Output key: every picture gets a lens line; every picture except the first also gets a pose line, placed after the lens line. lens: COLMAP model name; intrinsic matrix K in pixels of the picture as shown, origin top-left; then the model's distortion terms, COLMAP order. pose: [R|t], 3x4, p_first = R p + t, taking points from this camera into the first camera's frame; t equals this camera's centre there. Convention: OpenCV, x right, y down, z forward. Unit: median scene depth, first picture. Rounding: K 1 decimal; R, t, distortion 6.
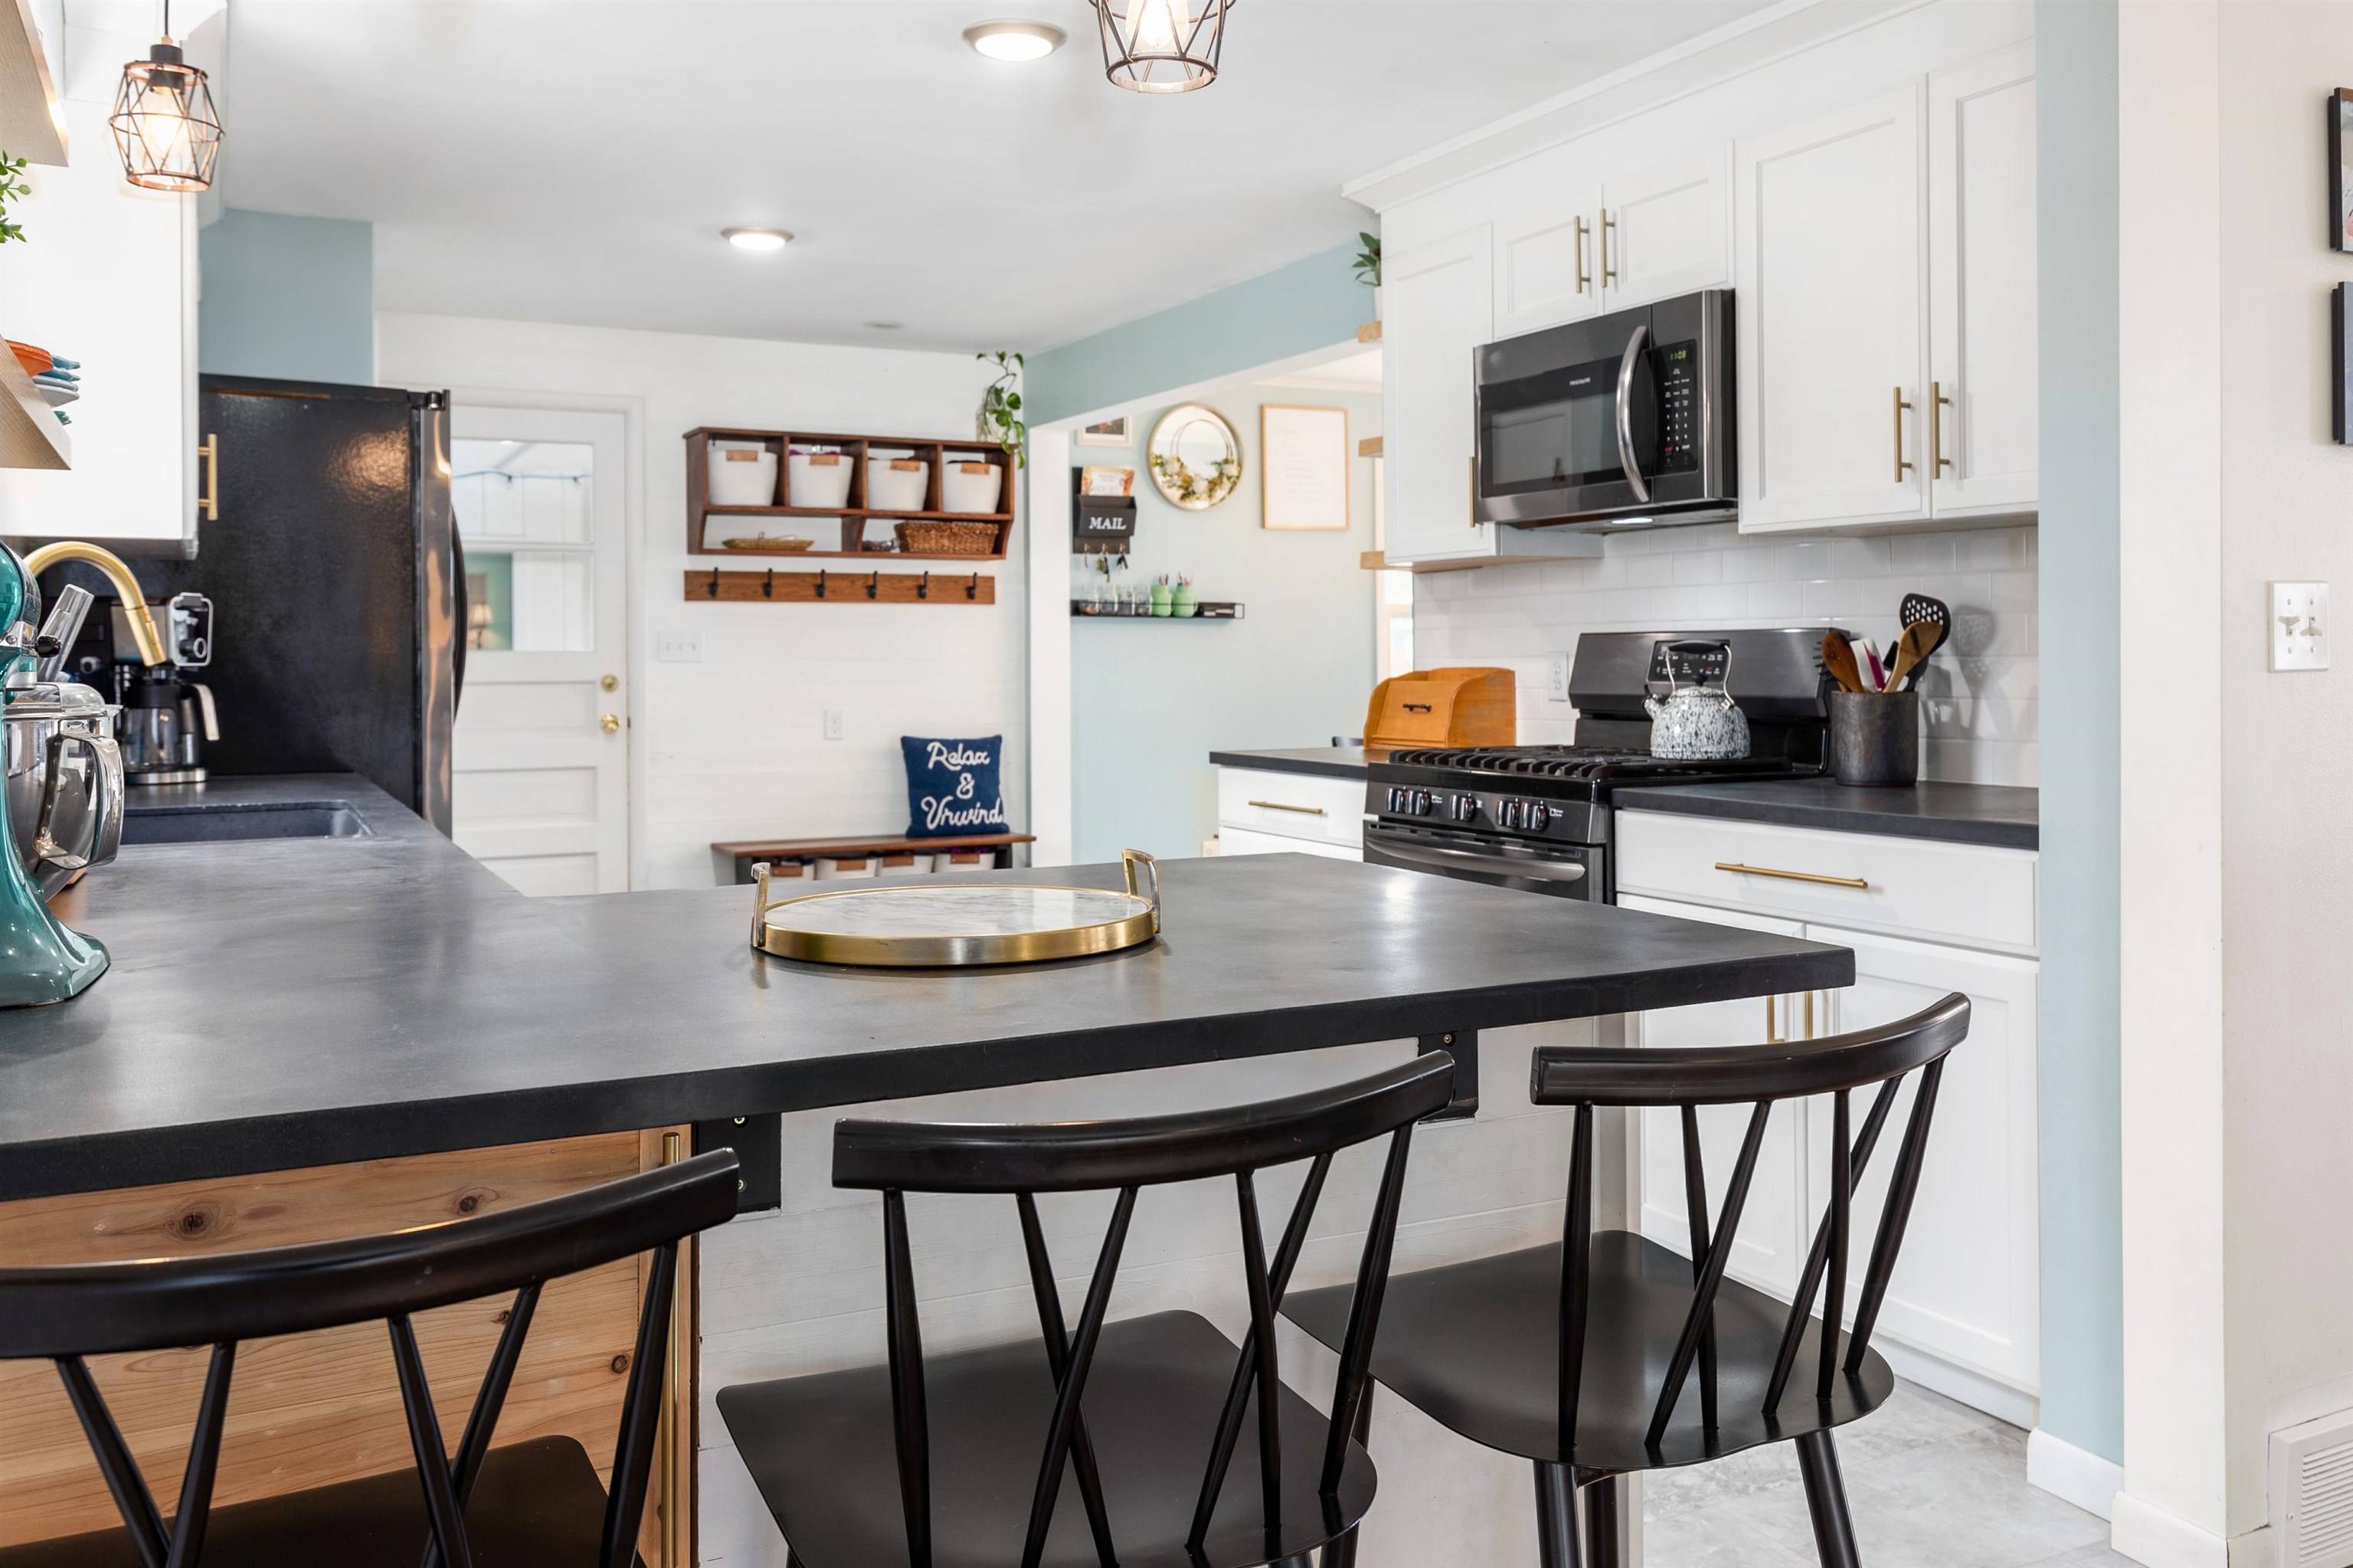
lens RADIAL K [[1880.7, 0, 1203.1], [0, 1880.7, 658.6], [0, 0, 1]] dist [0.000019, -0.000352]
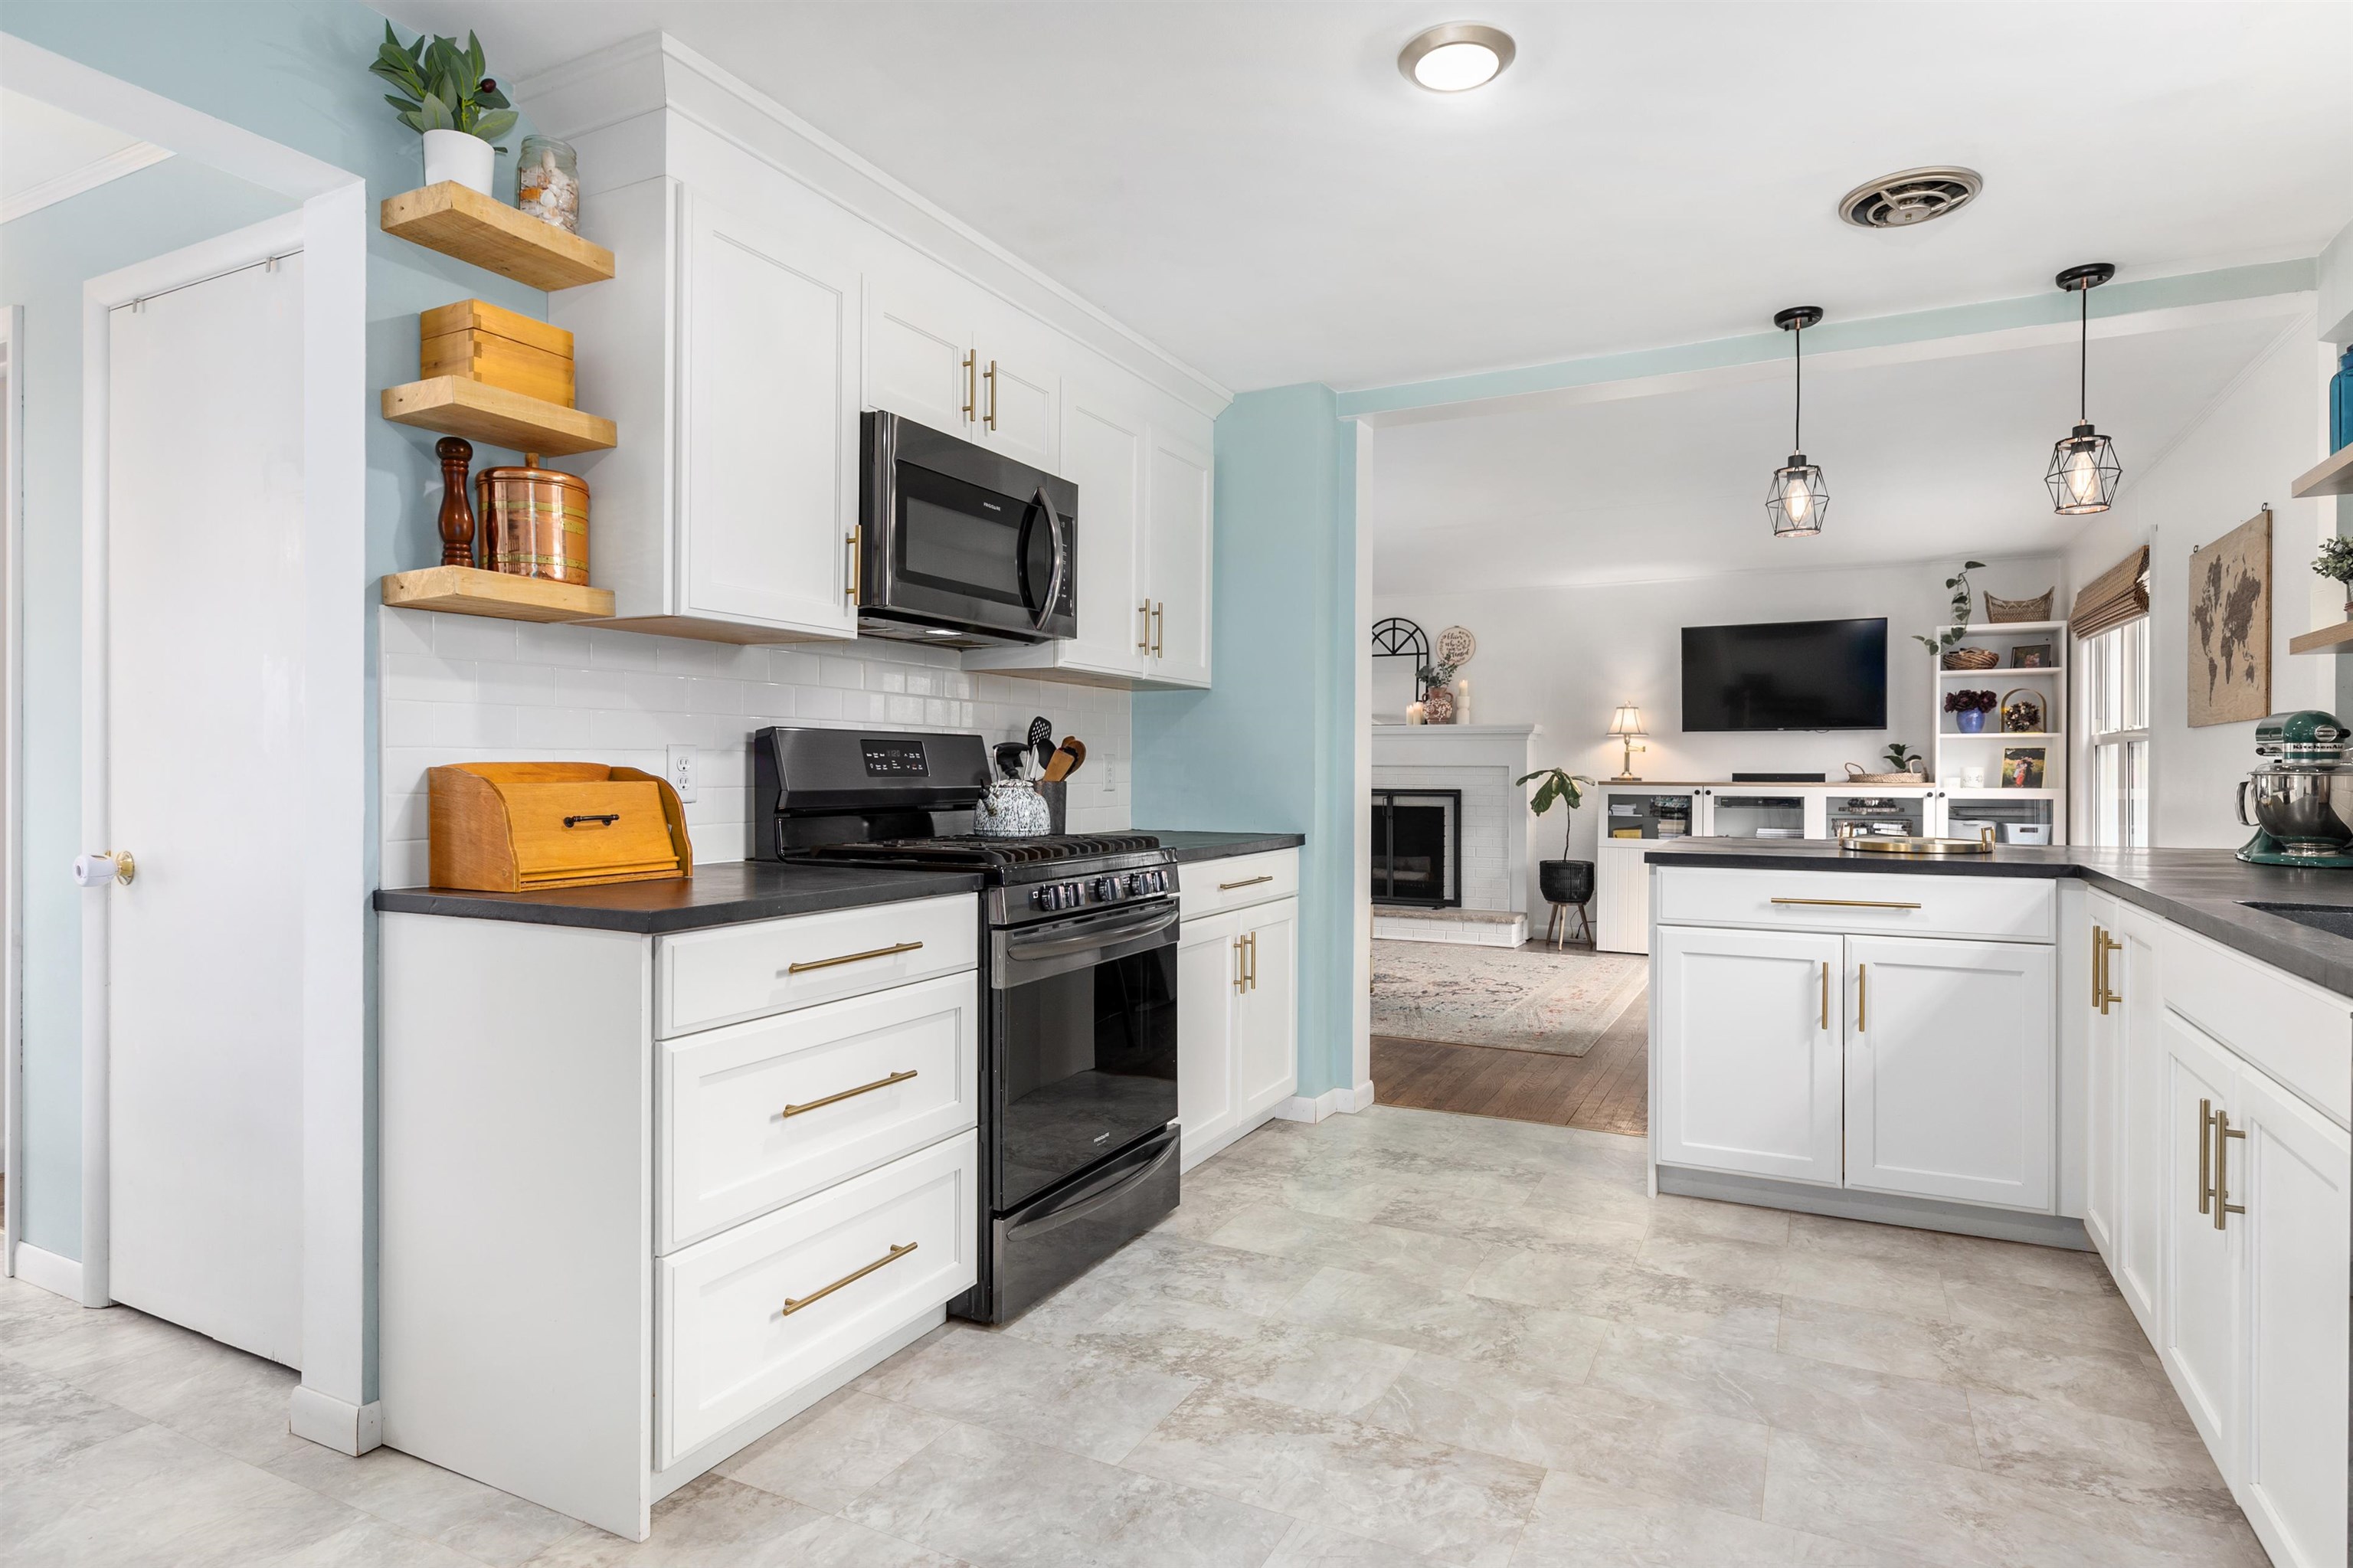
lens RADIAL K [[1269.3, 0, 1191.5], [0, 1269.3, 769.5], [0, 0, 1]] dist [0.003388, -0.001531]
pose [[-0.581988, 0.003889, 0.813188, -0.268323], [0.001289, 0.999992, -0.003859, 0.006435], [-0.813196, -0.001198, -0.581988, 0.751510]]
